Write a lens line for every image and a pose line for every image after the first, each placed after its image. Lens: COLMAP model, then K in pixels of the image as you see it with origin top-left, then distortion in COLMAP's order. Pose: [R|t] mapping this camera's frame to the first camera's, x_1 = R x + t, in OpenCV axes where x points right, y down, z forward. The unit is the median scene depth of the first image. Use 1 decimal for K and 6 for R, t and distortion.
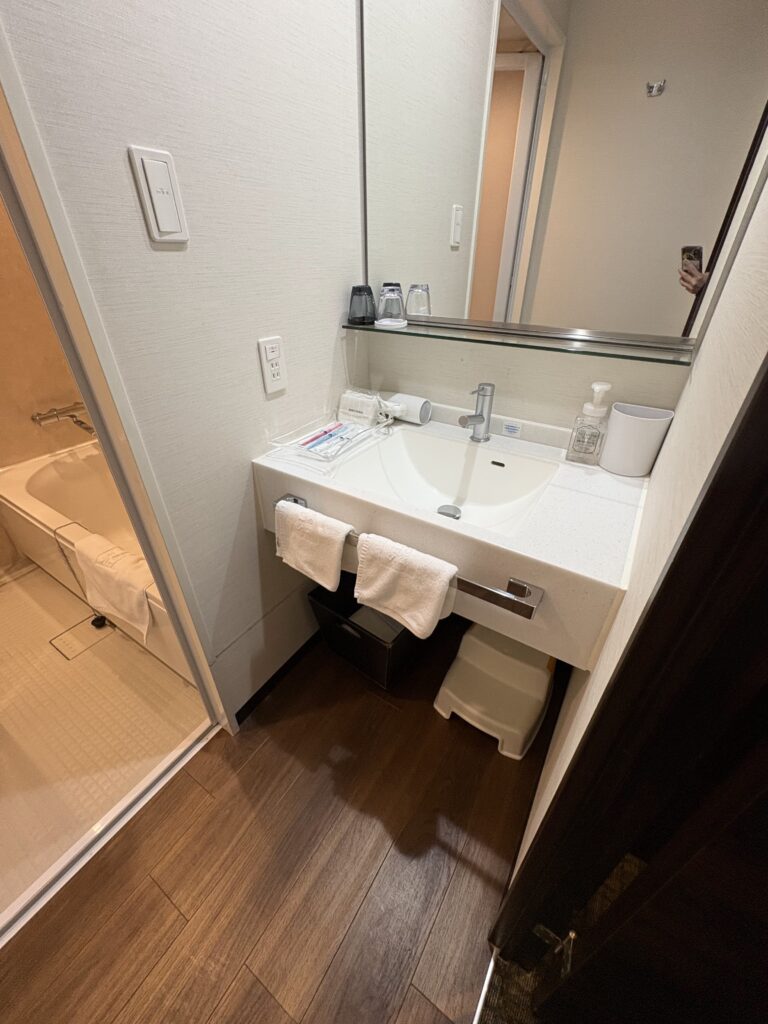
lens RADIAL K [[410.2, 0, 381.1], [0, 410.2, 509.7], [0, 0, 1]] dist [0.010036, 0.000084]
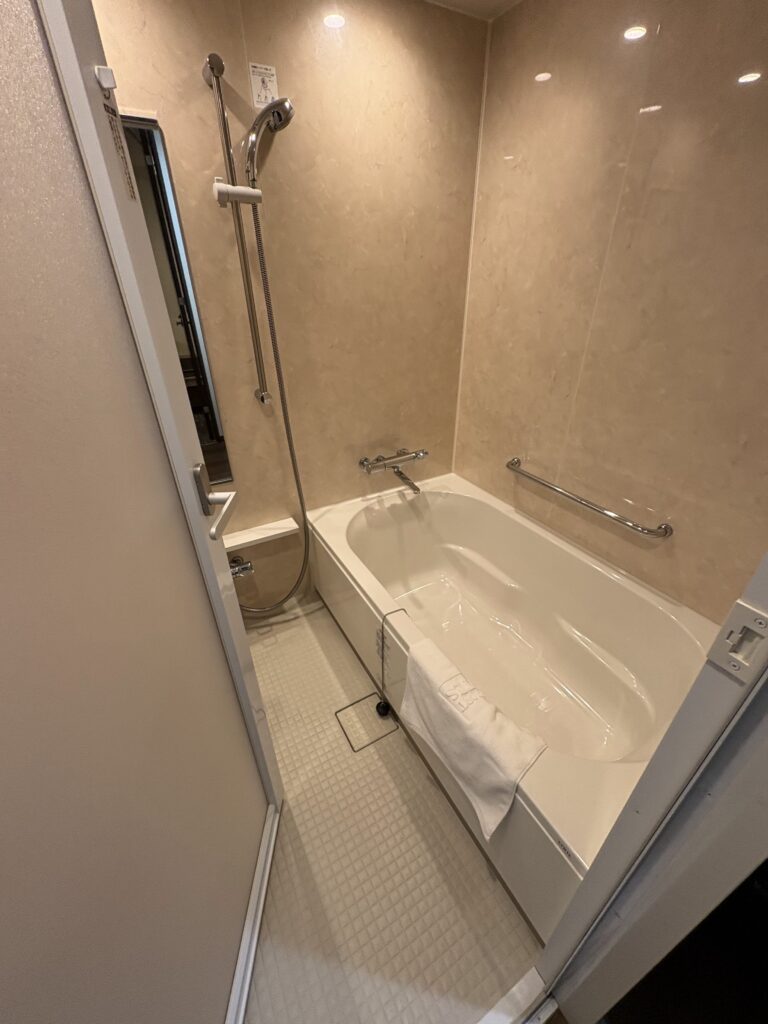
lens RADIAL K [[410.2, 0, 387.9], [0, 410.2, 512.4], [0, 0, 1]] dist [0.010036, 0.000084]
pose [[0.892657, 0.224934, -0.390600, -0.372945], [-0.238517, 0.971036, 0.014094, -0.132907], [0.382457, 0.080584, 0.920452, 0.139607]]
